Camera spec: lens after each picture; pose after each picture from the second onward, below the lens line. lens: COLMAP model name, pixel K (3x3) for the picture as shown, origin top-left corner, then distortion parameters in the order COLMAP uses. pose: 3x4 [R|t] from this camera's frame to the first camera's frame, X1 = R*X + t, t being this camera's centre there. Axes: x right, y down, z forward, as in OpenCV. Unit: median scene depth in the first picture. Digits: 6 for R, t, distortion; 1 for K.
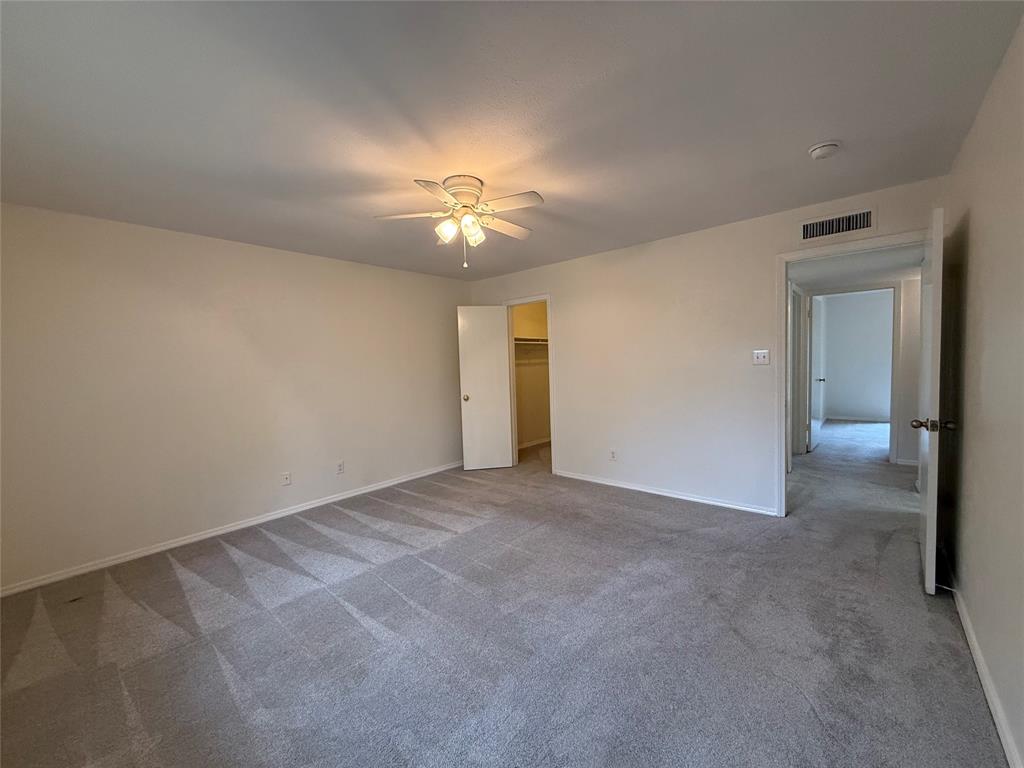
lens RADIAL K [[409.1, 0, 512.0], [0, 409.1, 384.0], [0, 0, 1]] dist [0.001135, -0.005599]
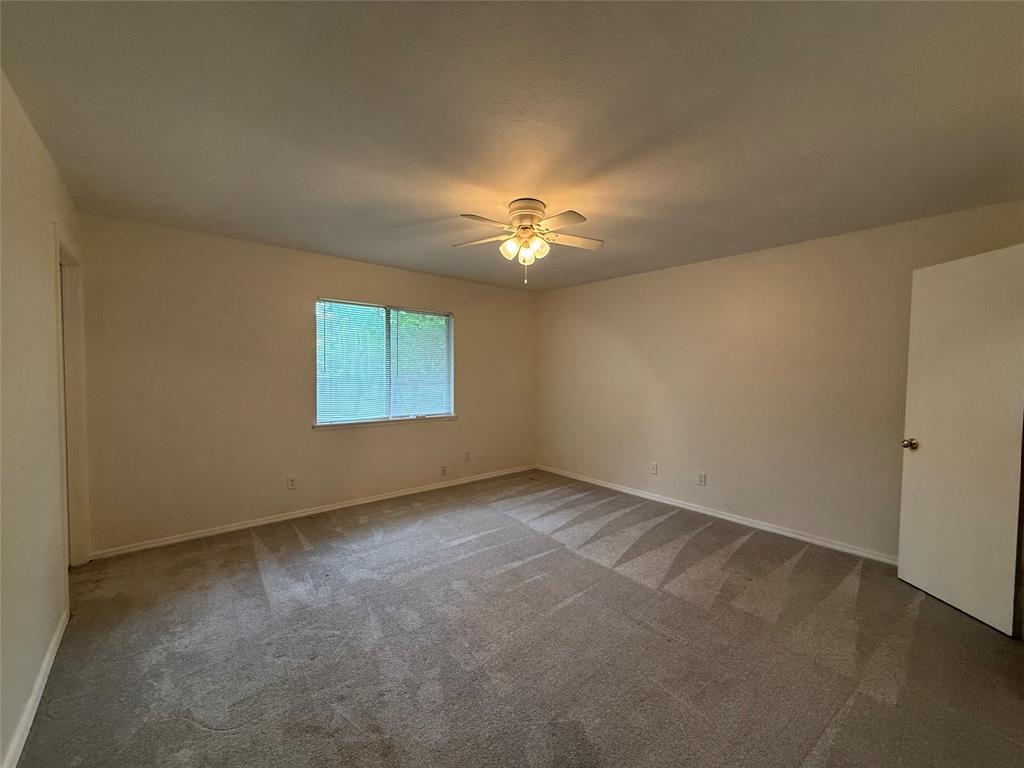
lens RADIAL K [[409.1, 0, 512.0], [0, 409.1, 384.0], [0, 0, 1]] dist [0.001135, -0.005599]
pose [[-0.166162, 0.062411, -0.984121, 0.751530], [-0.054491, 0.995889, 0.072358, -0.080833], [0.984592, 0.065649, -0.162078, 0.909481]]
